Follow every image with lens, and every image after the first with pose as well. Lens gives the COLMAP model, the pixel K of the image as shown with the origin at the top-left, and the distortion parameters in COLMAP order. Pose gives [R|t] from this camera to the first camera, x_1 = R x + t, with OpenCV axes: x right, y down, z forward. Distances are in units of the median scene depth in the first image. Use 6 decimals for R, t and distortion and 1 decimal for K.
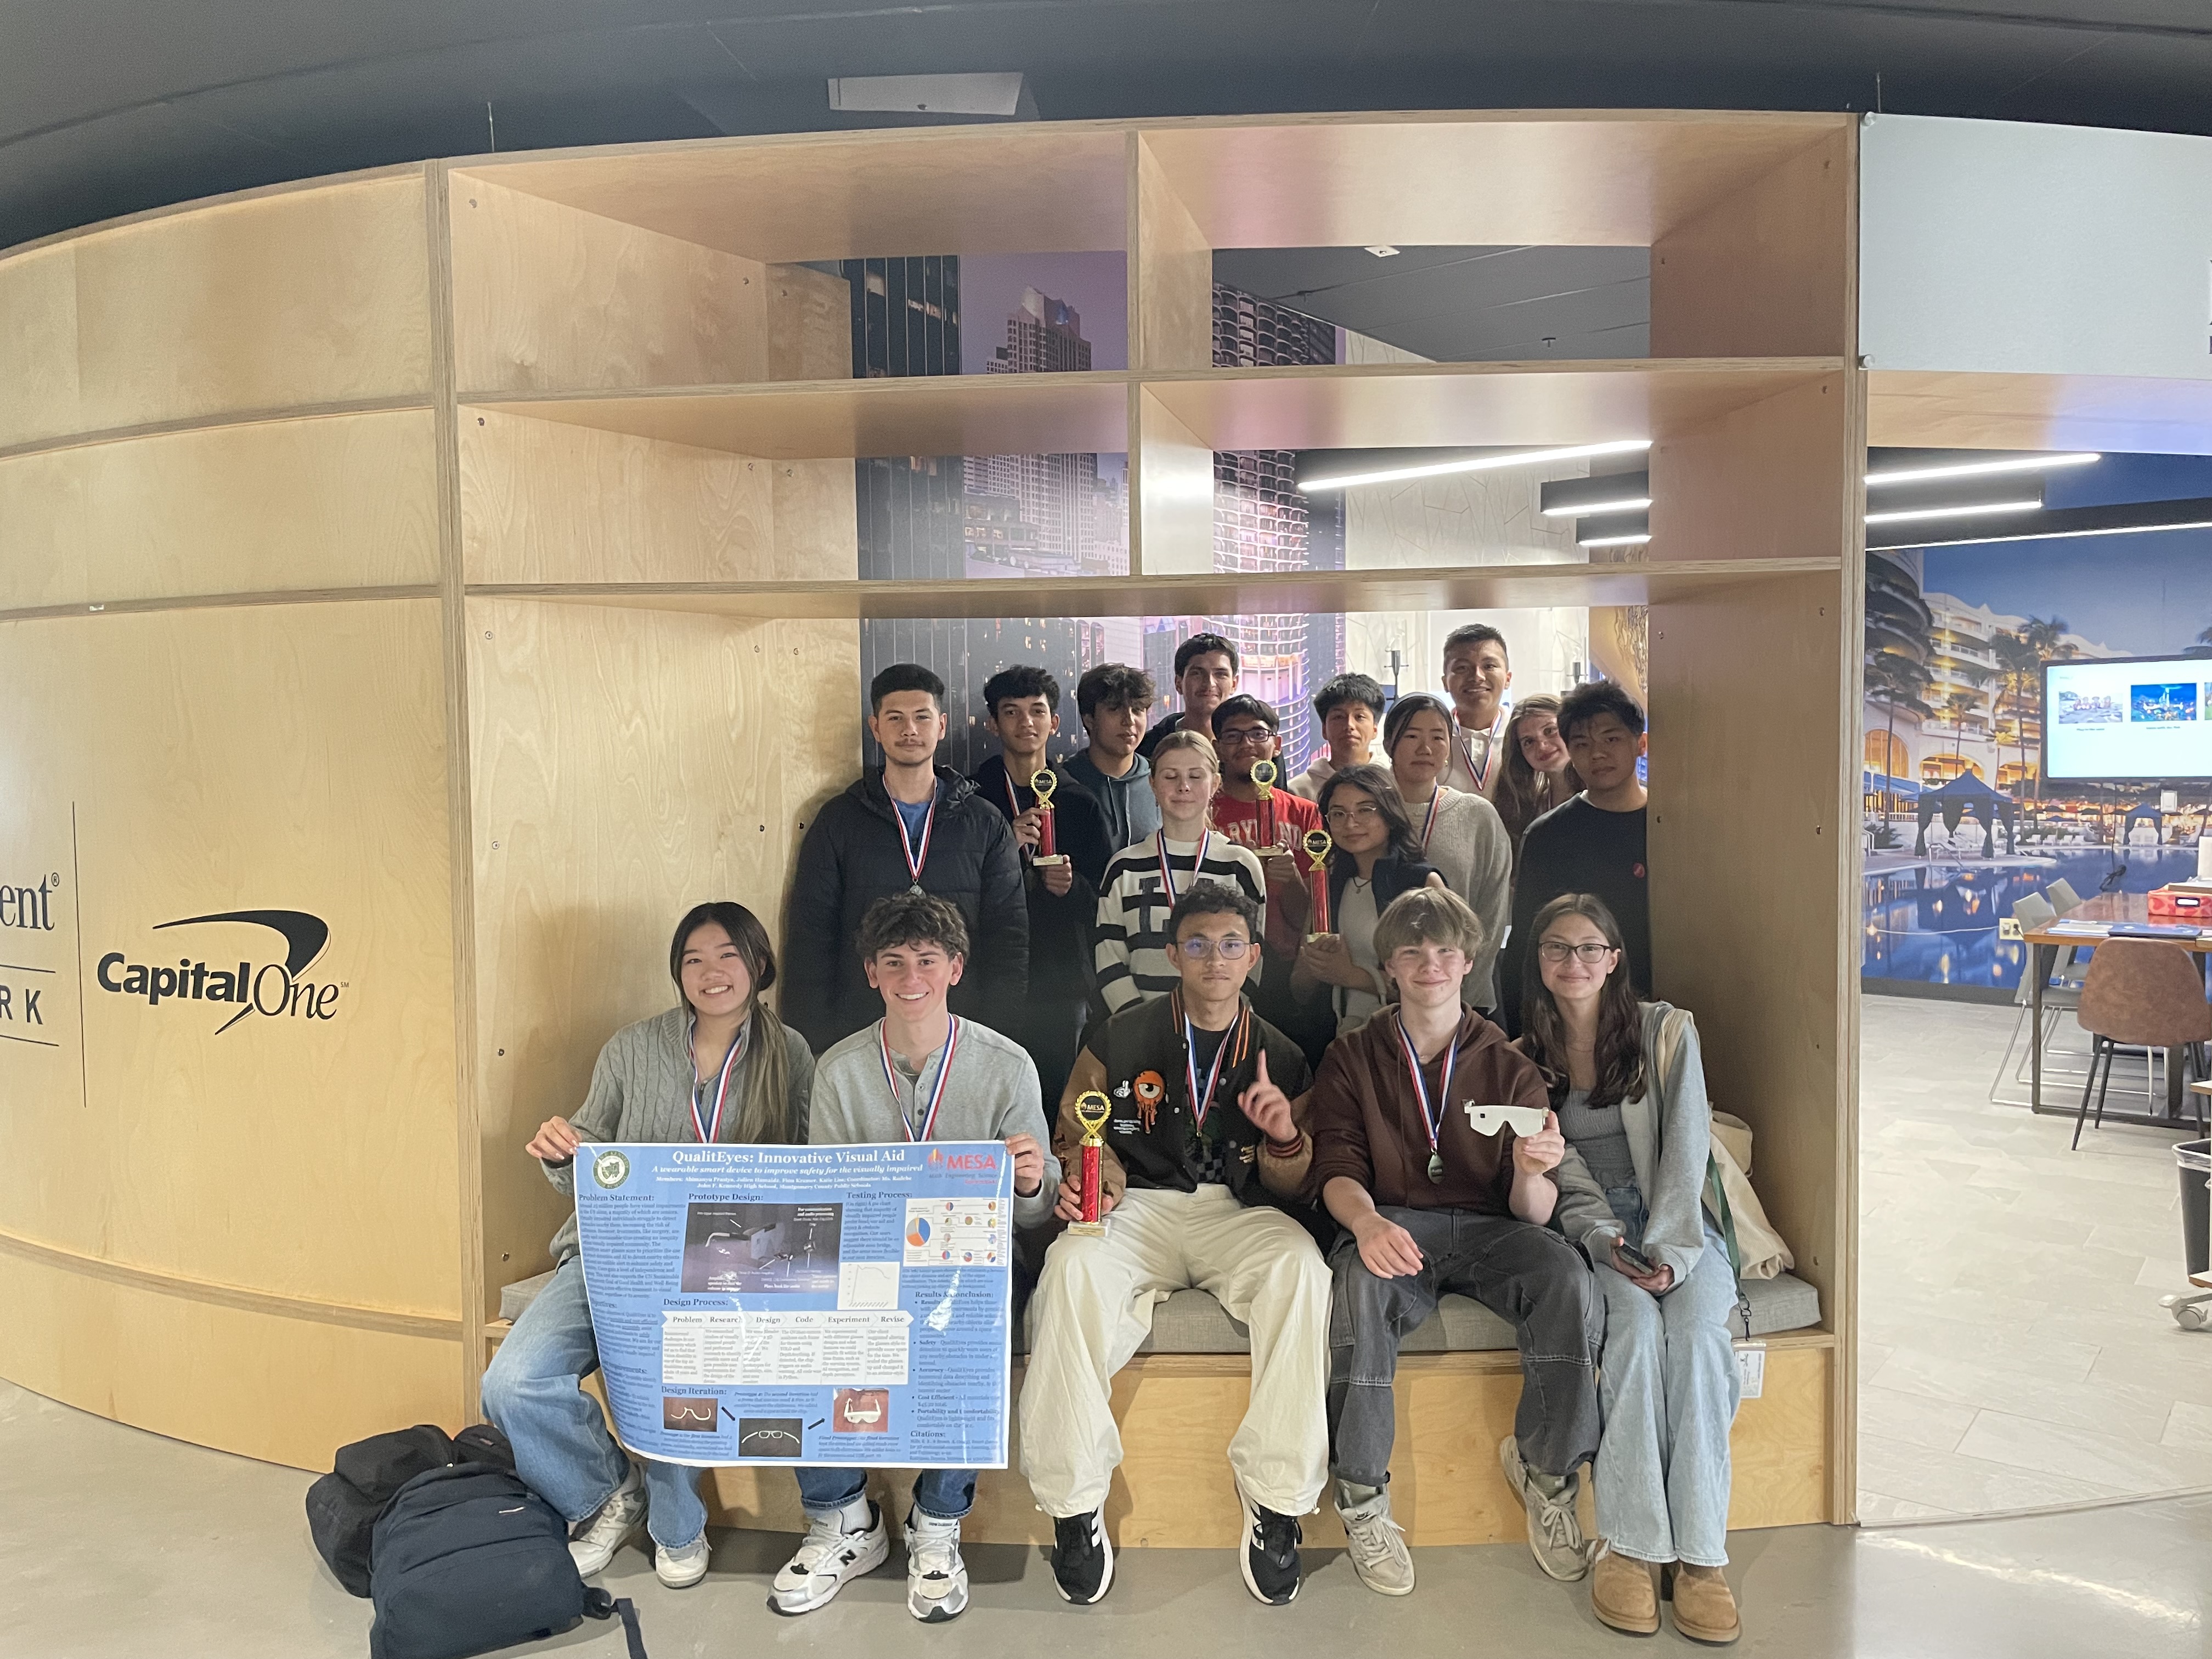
lens RADIAL K [[1680.7, 0, 1102.1], [0, 1680.7, 830.4], [0, 0, 1]] dist [0.014463, 0.001524]
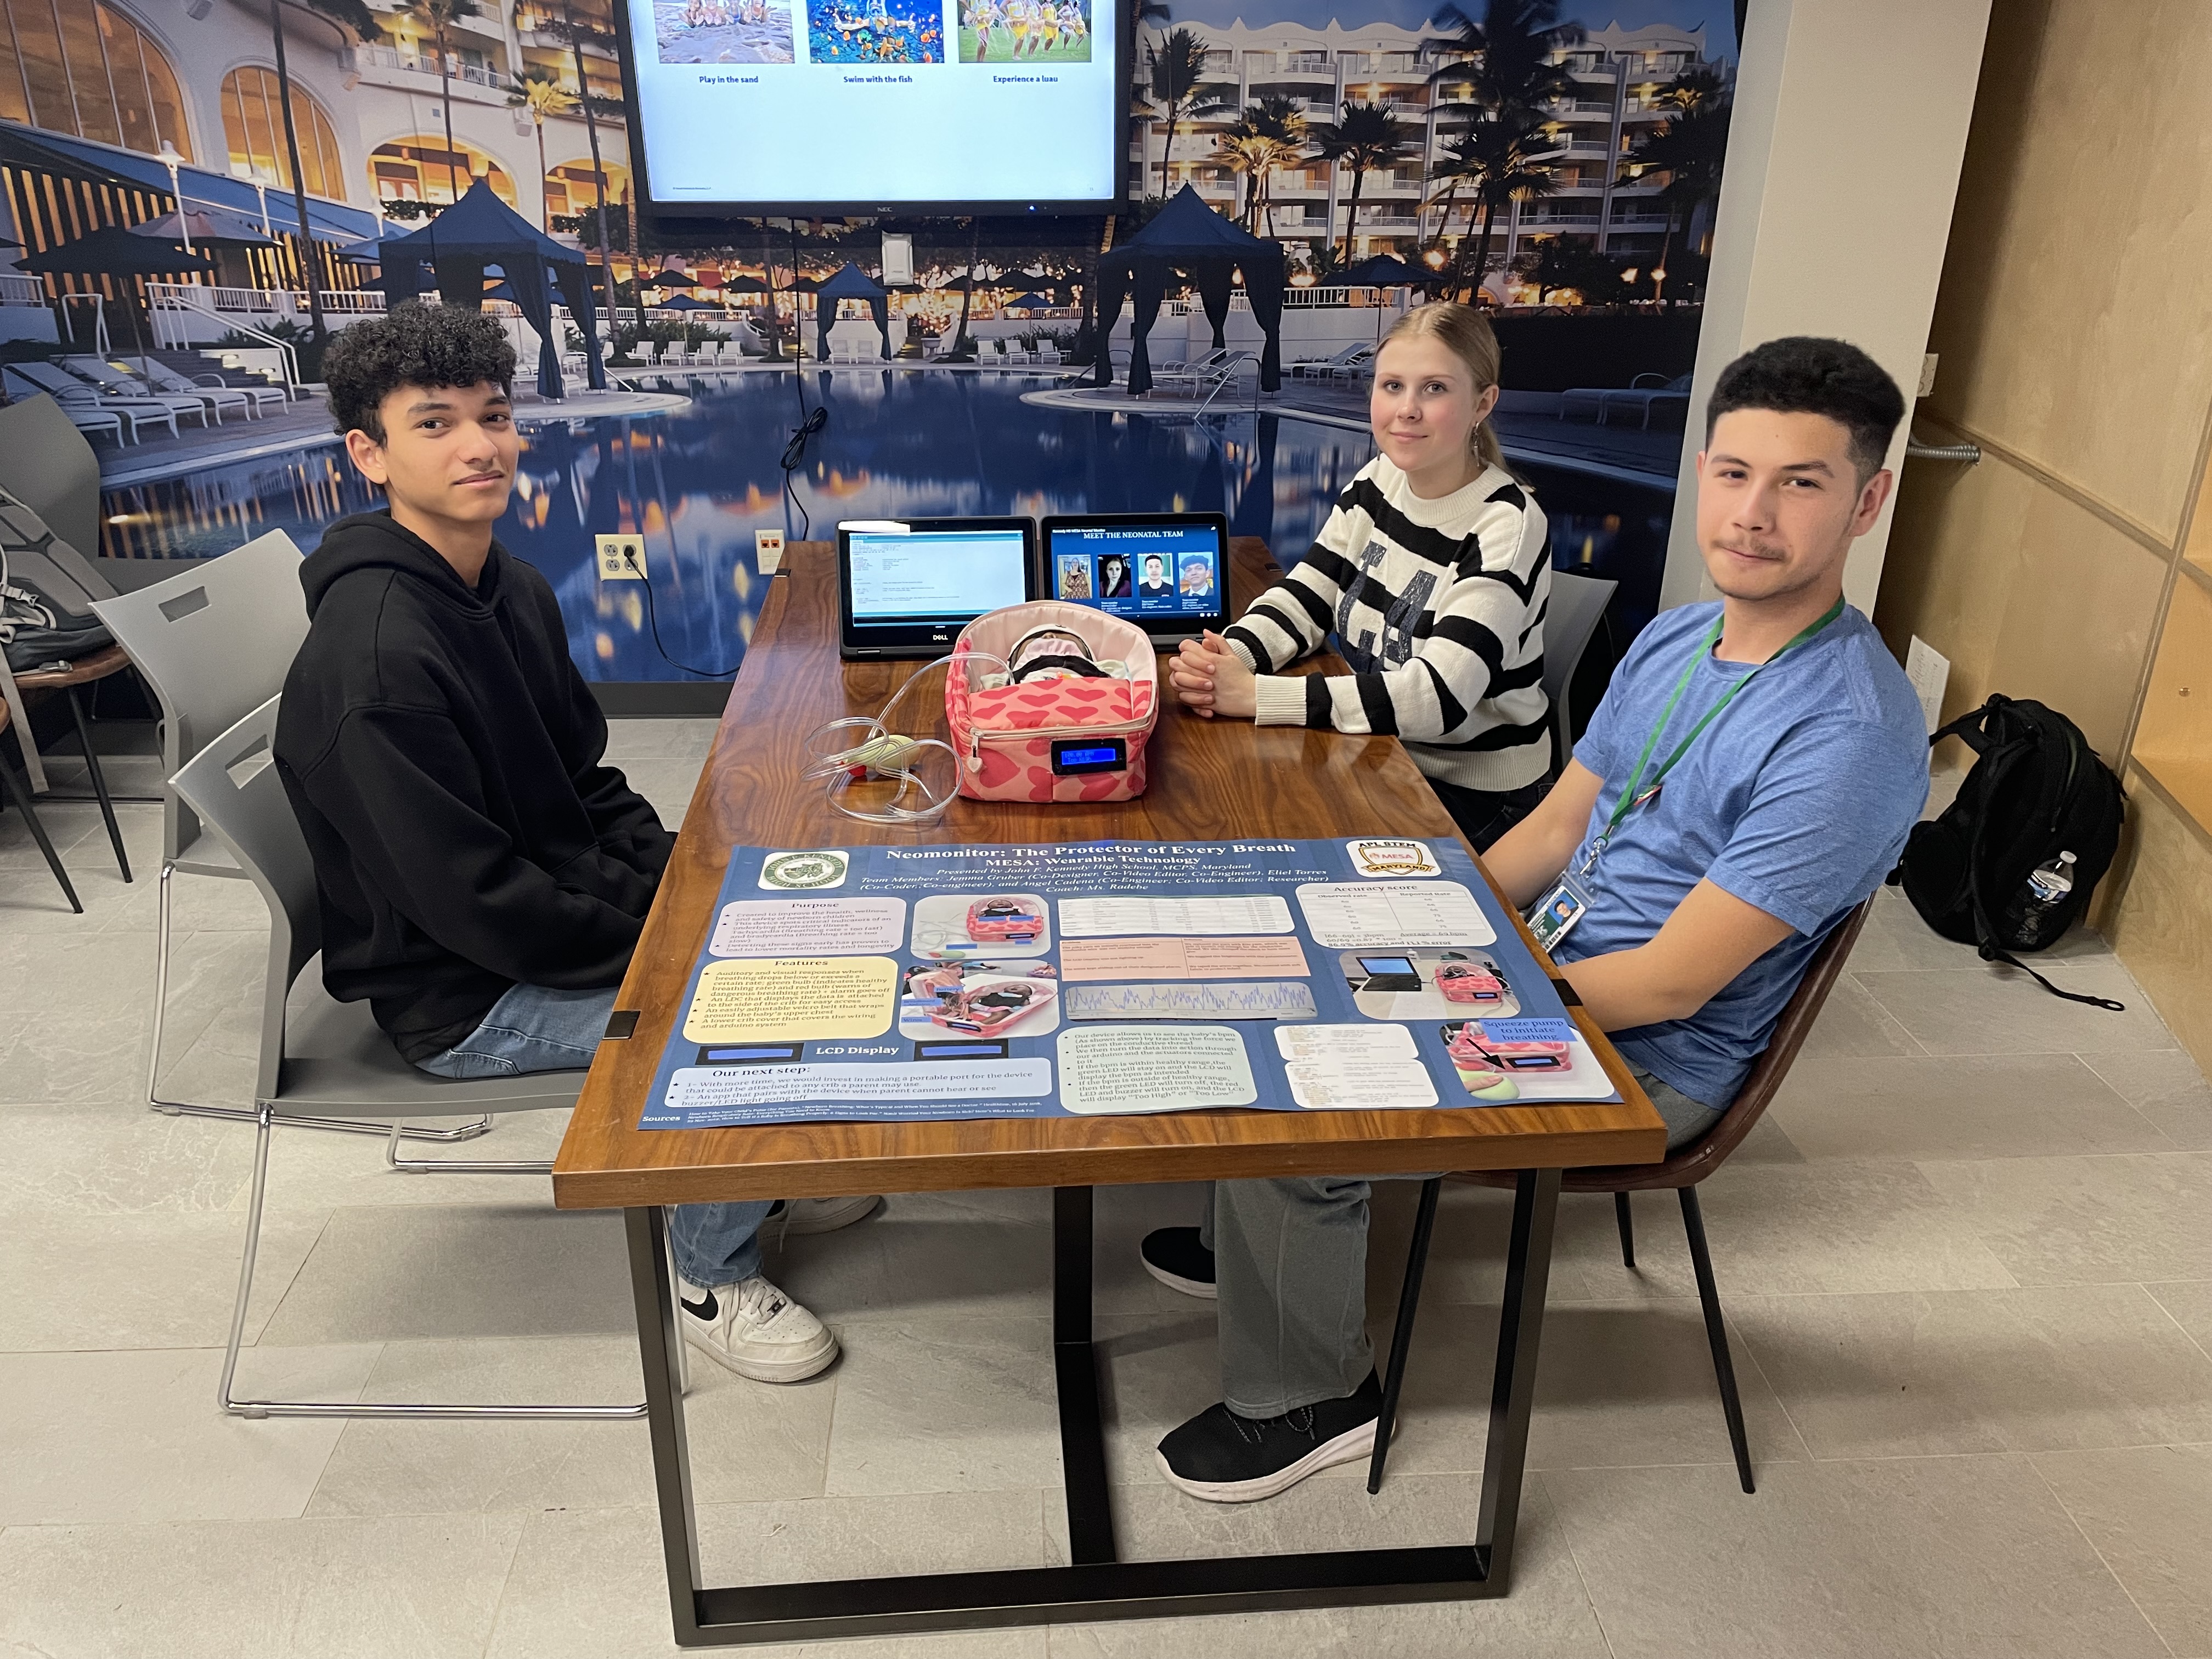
lens RADIAL K [[1680.7, 0, 1103.4], [0, 1680.7, 831.1], [0, 0, 1]] dist [0.014463, 0.001524]
pose [[0.748350, -0.249129, 0.614742, 0.340680], [0.017737, 0.933972, 0.356907, -0.032344], [-0.663067, -0.256188, 0.703356, 0.579151]]
